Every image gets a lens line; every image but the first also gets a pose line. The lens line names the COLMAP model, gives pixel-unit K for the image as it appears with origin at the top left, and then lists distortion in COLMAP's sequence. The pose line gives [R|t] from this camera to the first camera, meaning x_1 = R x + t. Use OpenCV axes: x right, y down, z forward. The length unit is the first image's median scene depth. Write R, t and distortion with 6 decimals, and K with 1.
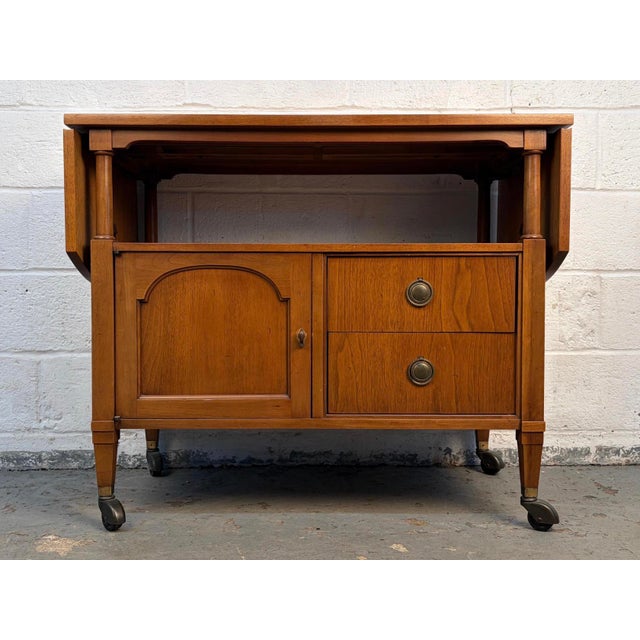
lens RADIAL K [[699.3, 0, 317.0], [0, 699.3, 299.4], [0, 0, 1]] dist [0.004345, -0.005992]
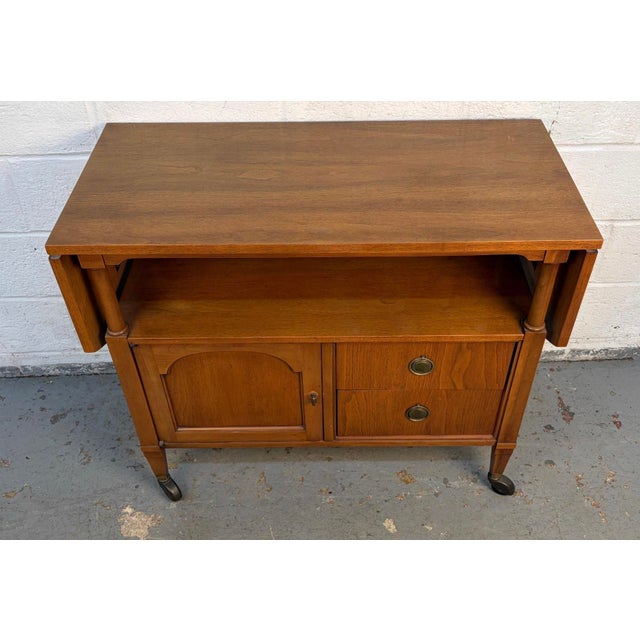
lens RADIAL K [[674.0, 0, 339.2], [0, 674.0, 336.7], [0, 0, 1]] dist [-0.003635, 0.010776]
pose [[0.999887, -0.012606, 0.008247, 0.011734], [0.003880, 0.744482, 0.667632, -0.729654], [-0.014556, -0.667524, 0.744446, 0.255418]]
